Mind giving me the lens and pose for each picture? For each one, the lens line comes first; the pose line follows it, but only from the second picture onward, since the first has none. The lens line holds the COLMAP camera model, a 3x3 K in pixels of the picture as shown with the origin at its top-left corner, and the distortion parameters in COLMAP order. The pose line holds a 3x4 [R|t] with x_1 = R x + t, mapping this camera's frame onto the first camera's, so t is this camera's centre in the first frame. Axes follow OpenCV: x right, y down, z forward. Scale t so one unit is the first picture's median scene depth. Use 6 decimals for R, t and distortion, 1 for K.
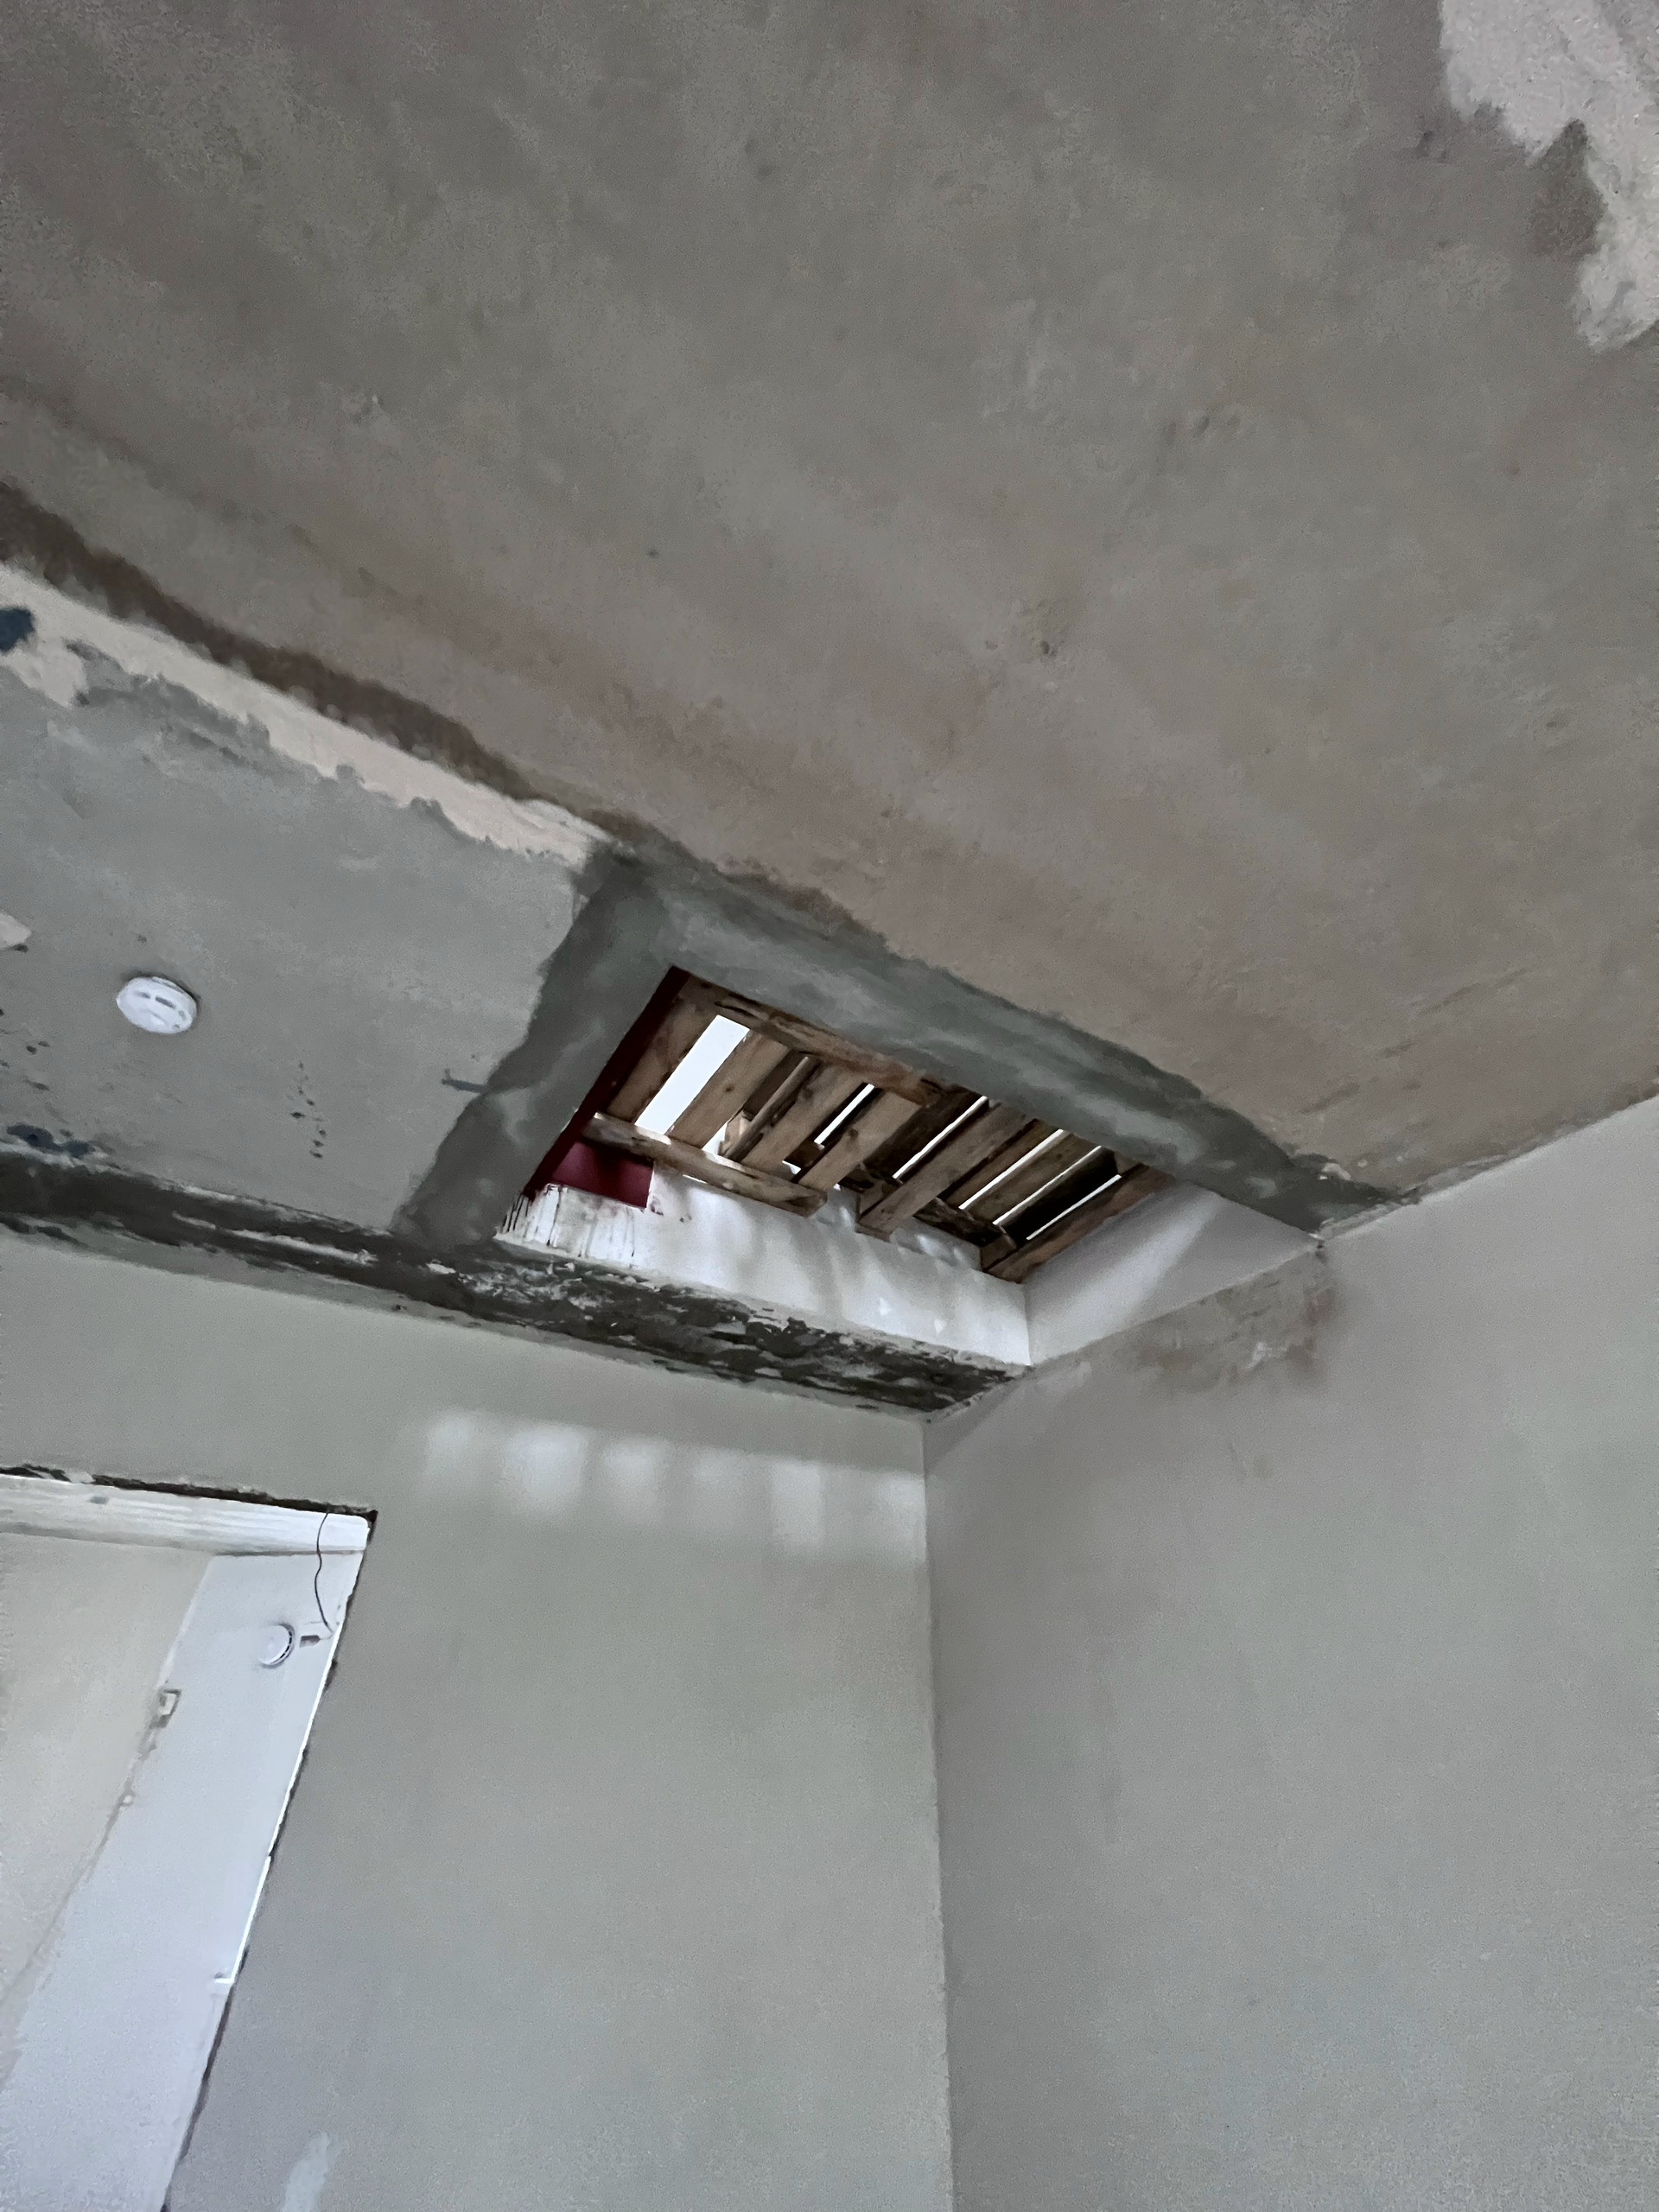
lens RADIAL K [[882.8, 0, 842.0], [0, 882.8, 1088.1], [0, 0, 1]] dist [-0.002365, 0.000742]
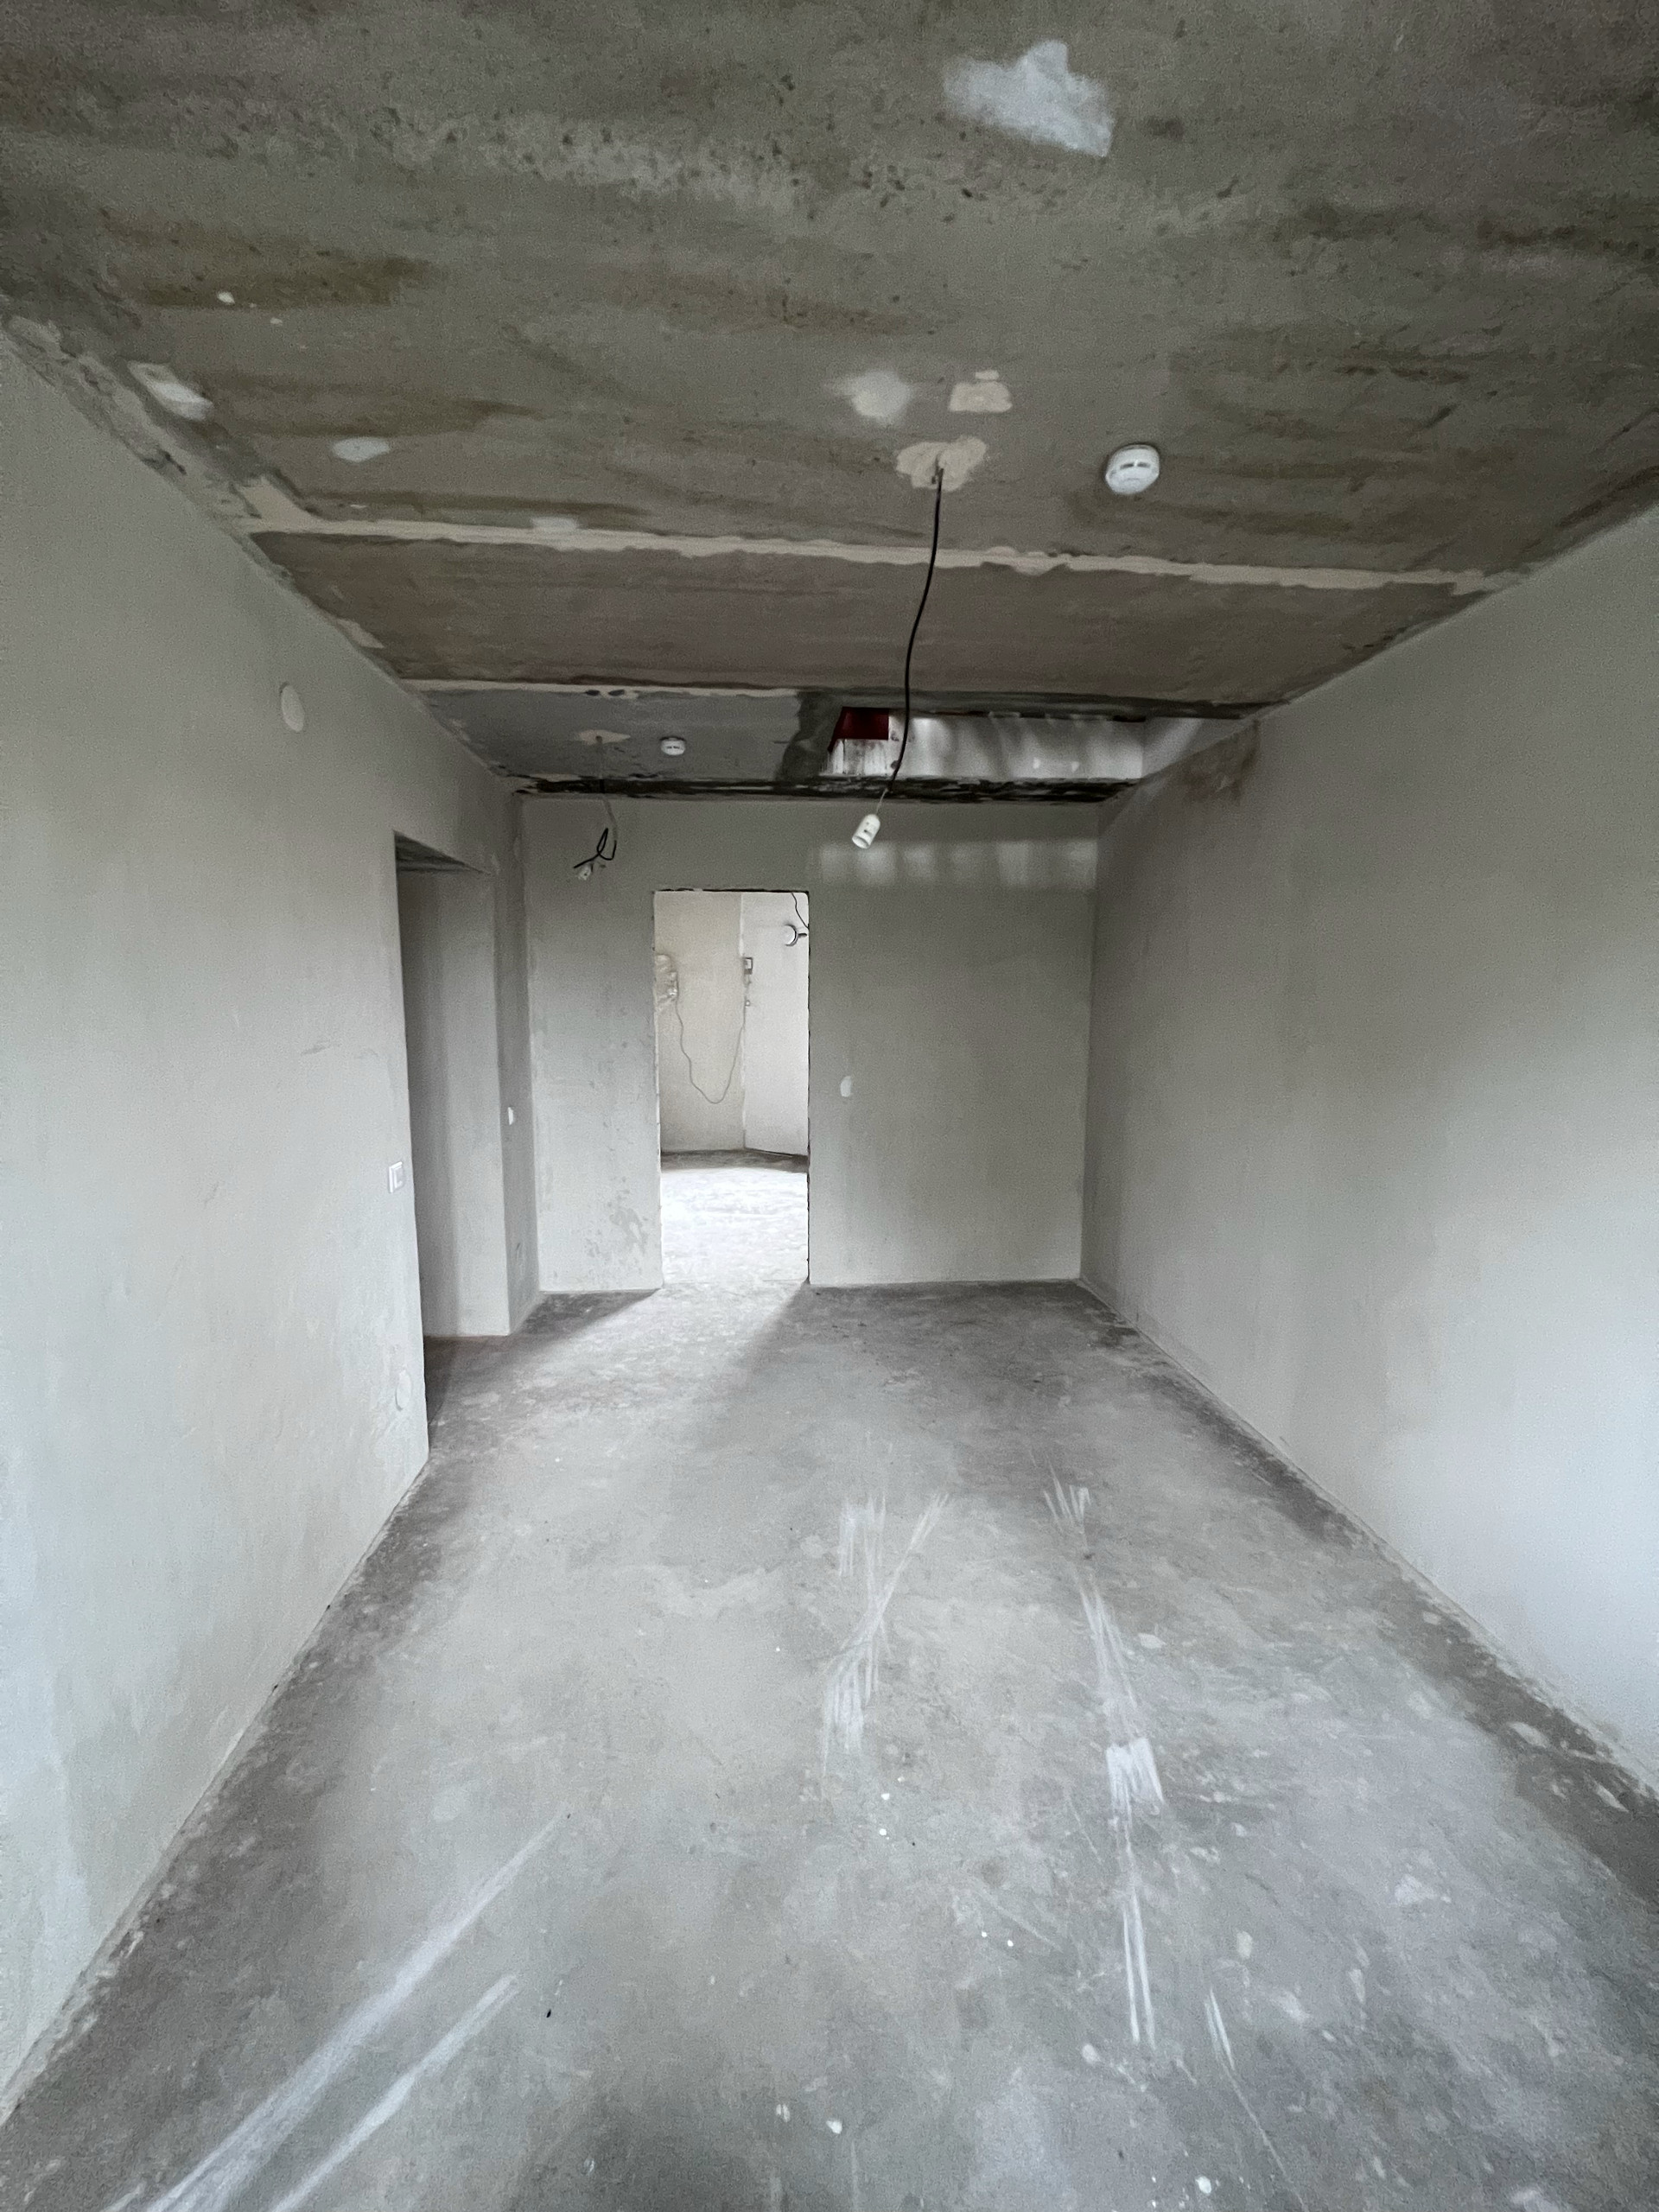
lens RADIAL K [[882.8, 0, 834.2], [0, 882.8, 1104.4], [0, 0, 1]] dist [-0.002365, 0.000742]
pose [[0.899140, 0.040434, -0.435790, 0.500408], [0.277317, 0.717690, 0.638761, -0.514818], [0.338590, -0.695187, 0.634091, -0.737126]]
